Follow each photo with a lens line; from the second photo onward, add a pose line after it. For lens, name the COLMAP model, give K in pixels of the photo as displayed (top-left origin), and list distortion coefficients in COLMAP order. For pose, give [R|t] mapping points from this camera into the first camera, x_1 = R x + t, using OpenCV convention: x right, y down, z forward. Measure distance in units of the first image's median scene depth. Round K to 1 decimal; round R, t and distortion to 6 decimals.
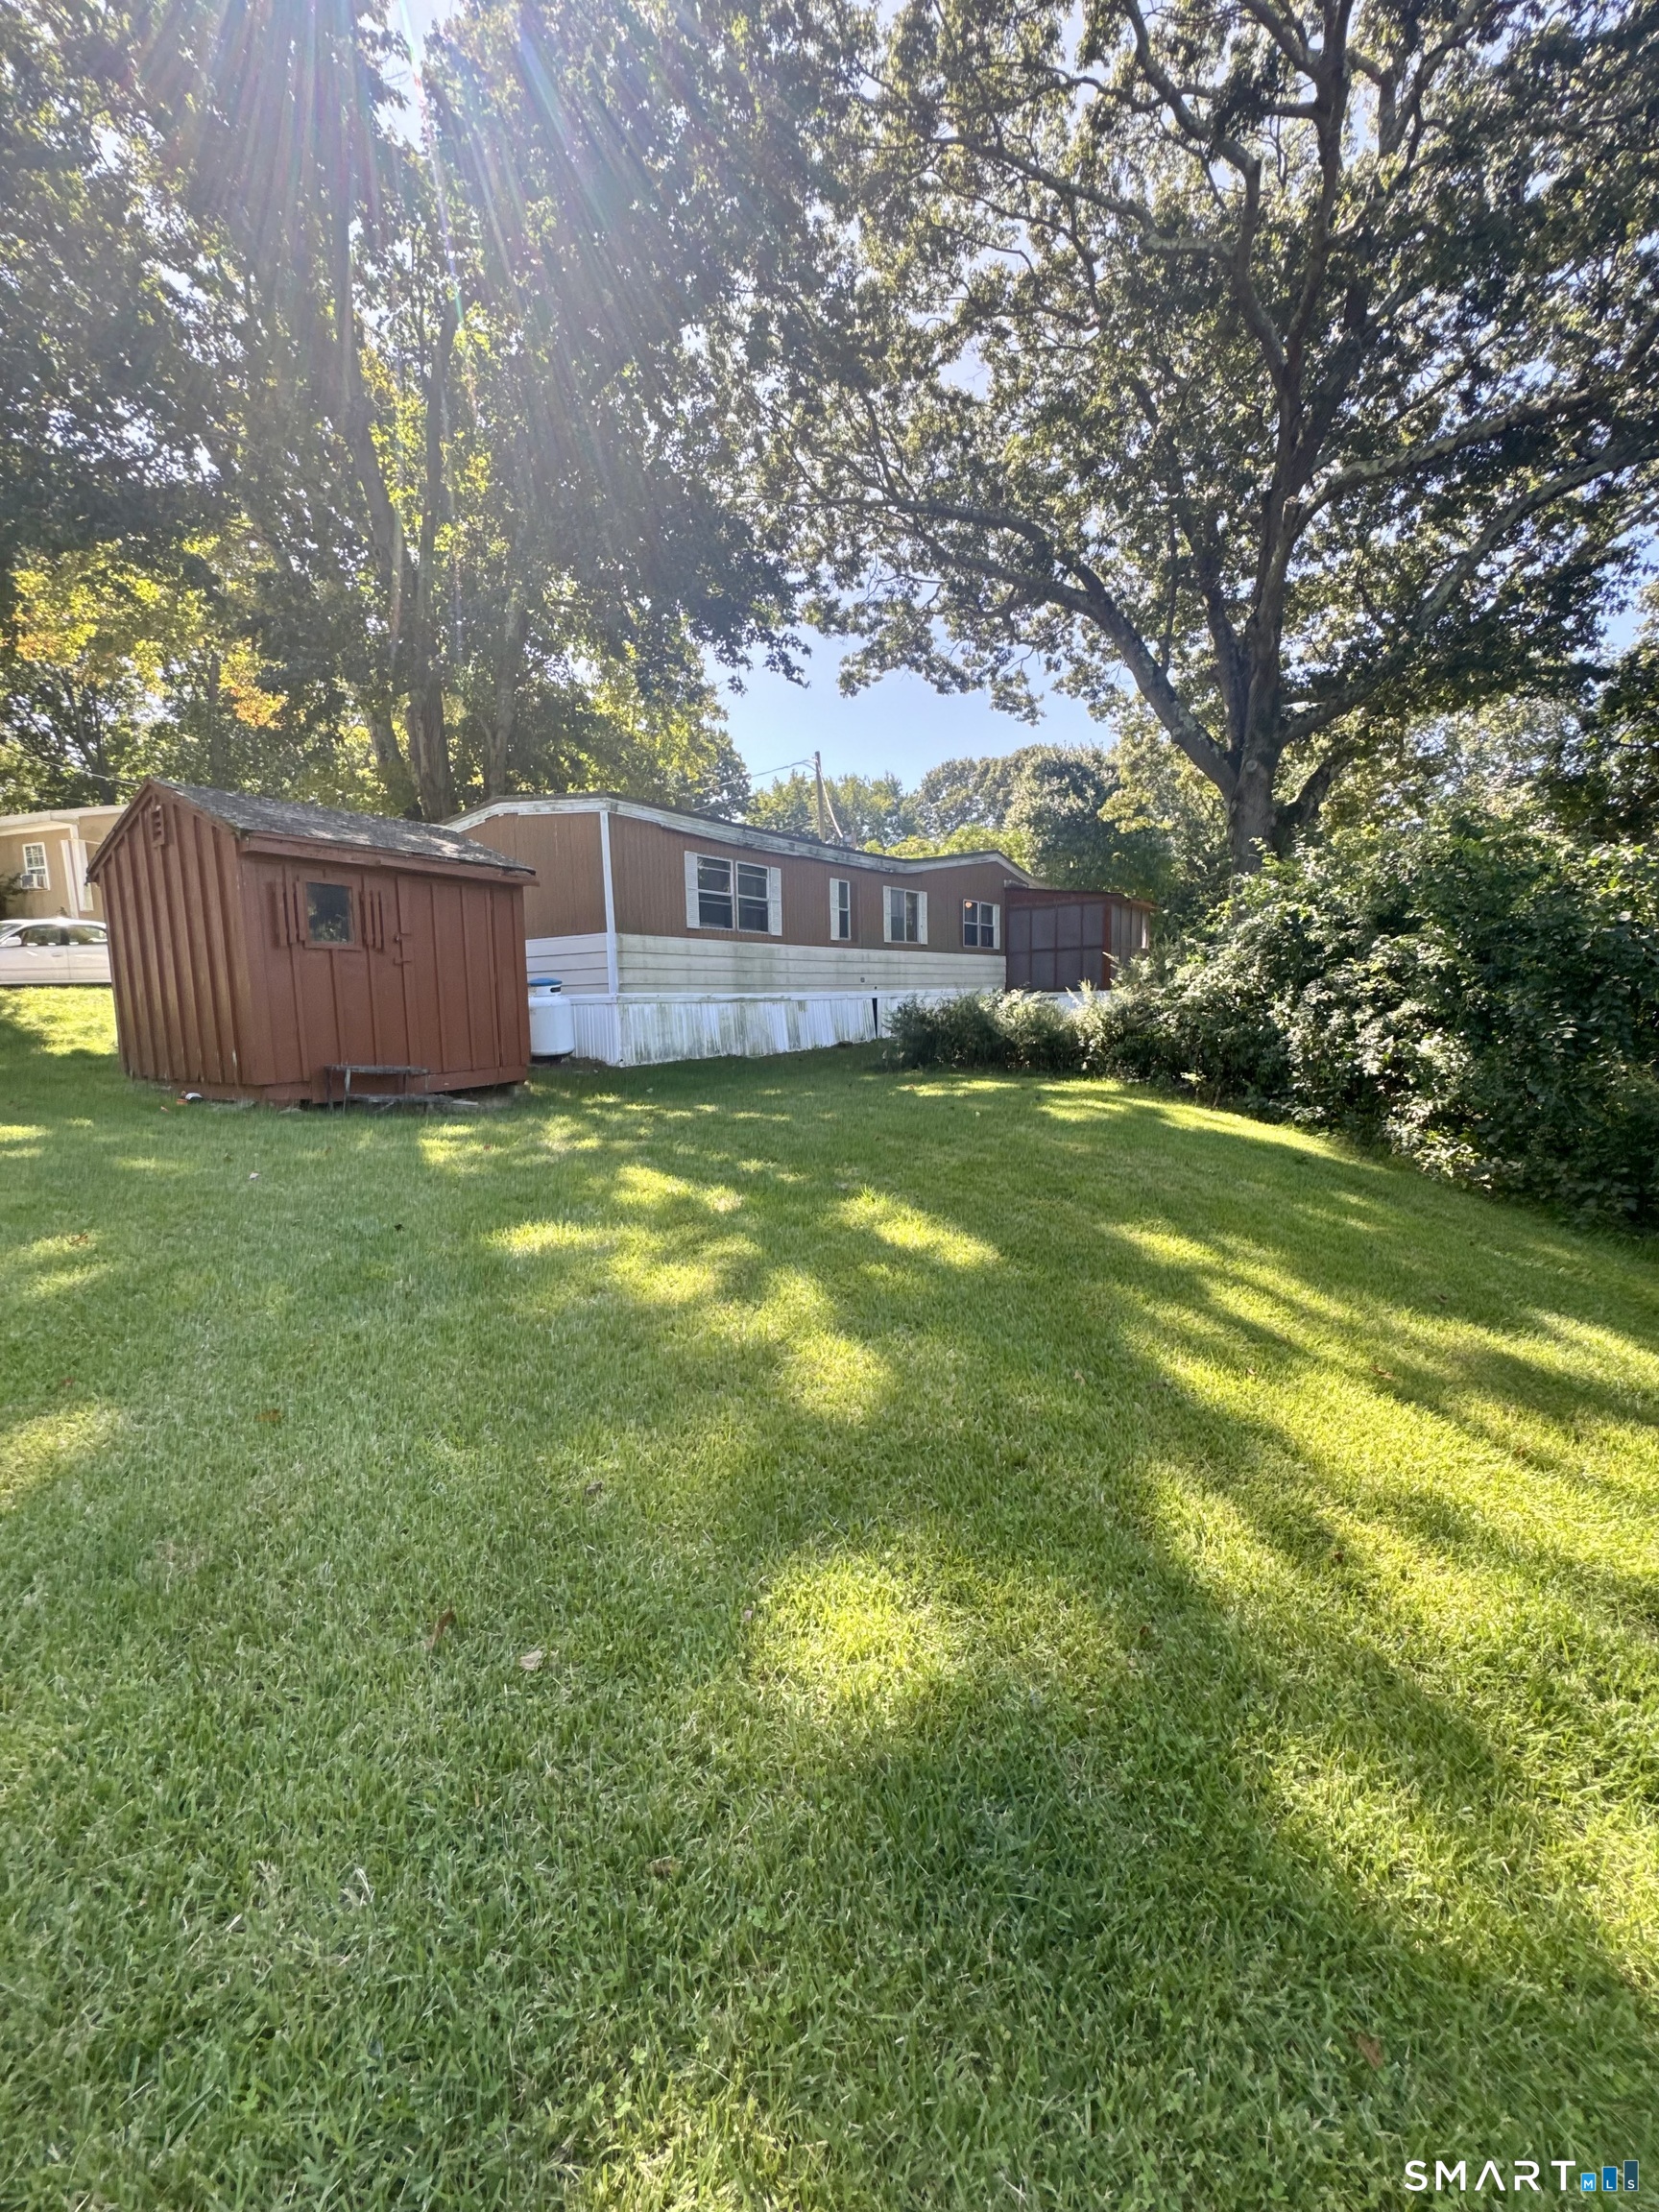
lens RADIAL K [[885.1, 0, 830.5], [0, 885.1, 1104.8], [0, 0, 1]] dist [-0.005168, 0.000785]
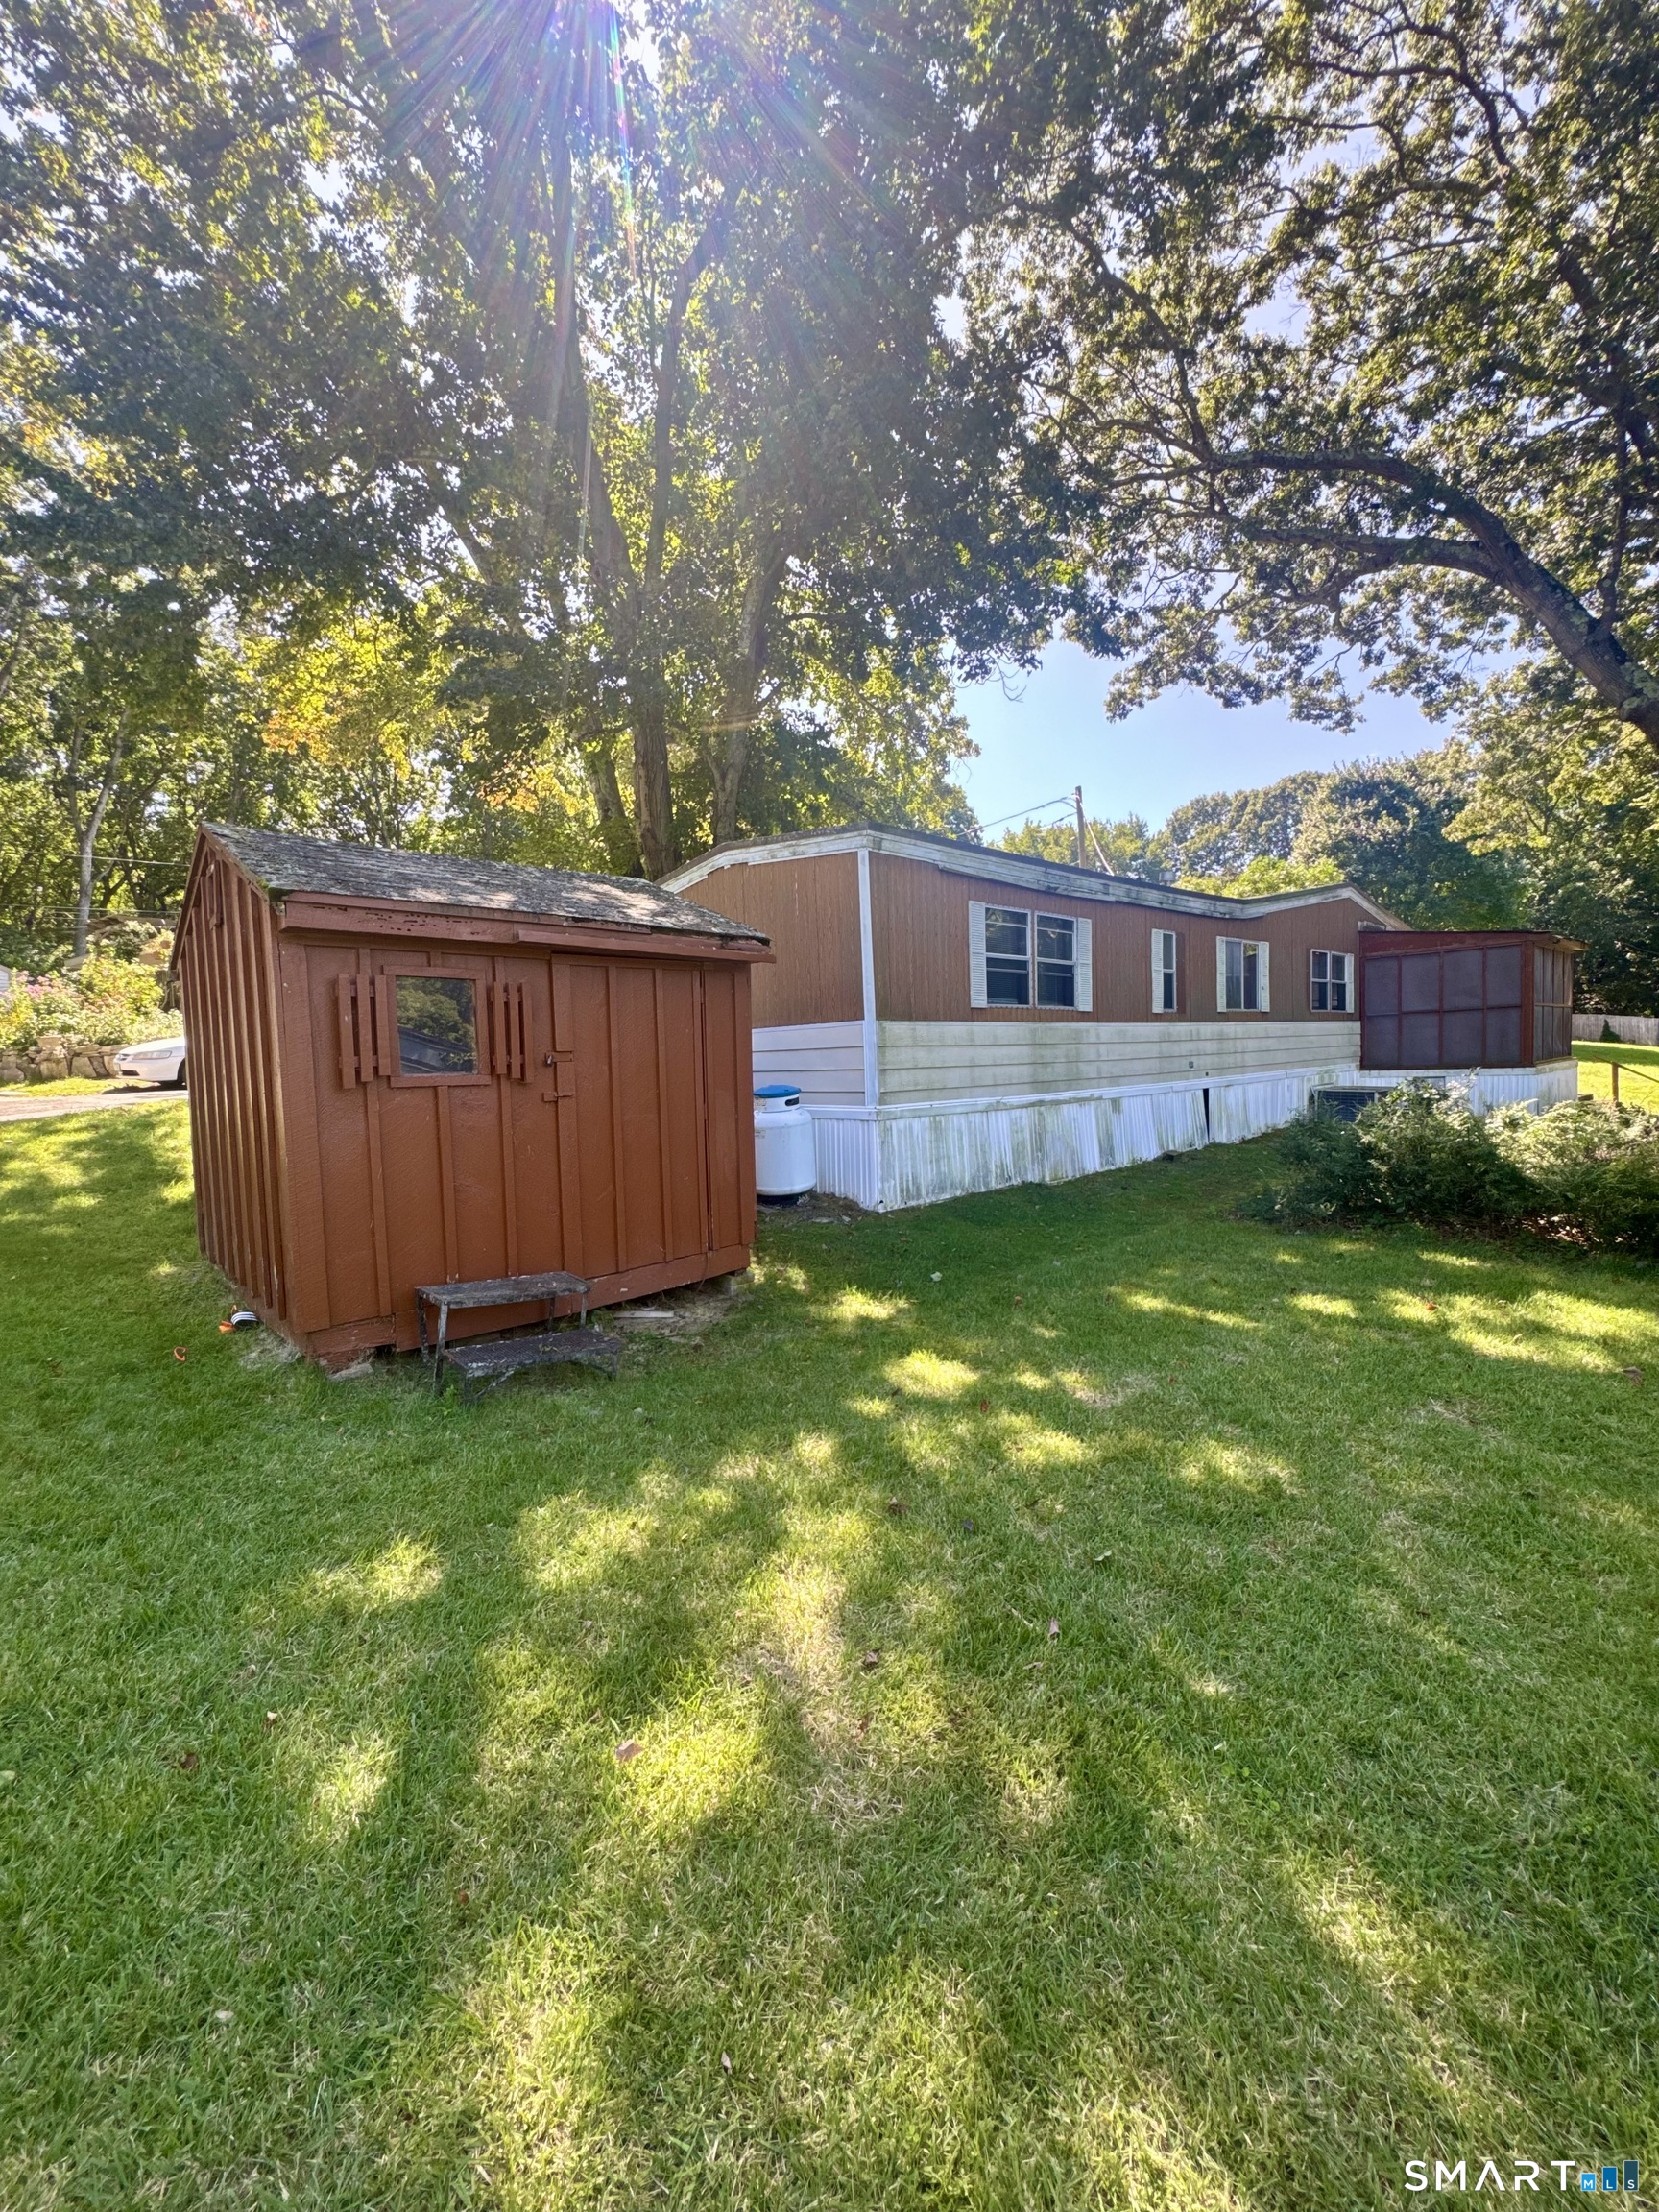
lens RADIAL K [[939.8, 0, 829.5], [0, 939.8, 1106.0], [0, 0, 1]] dist [0.000346, 0.000195]
pose [[0.969121, 0.000606, -0.246586, -0.037550], [-0.018019, 0.997498, -0.068364, -0.029672], [0.245928, 0.070696, 0.966707, 0.109657]]
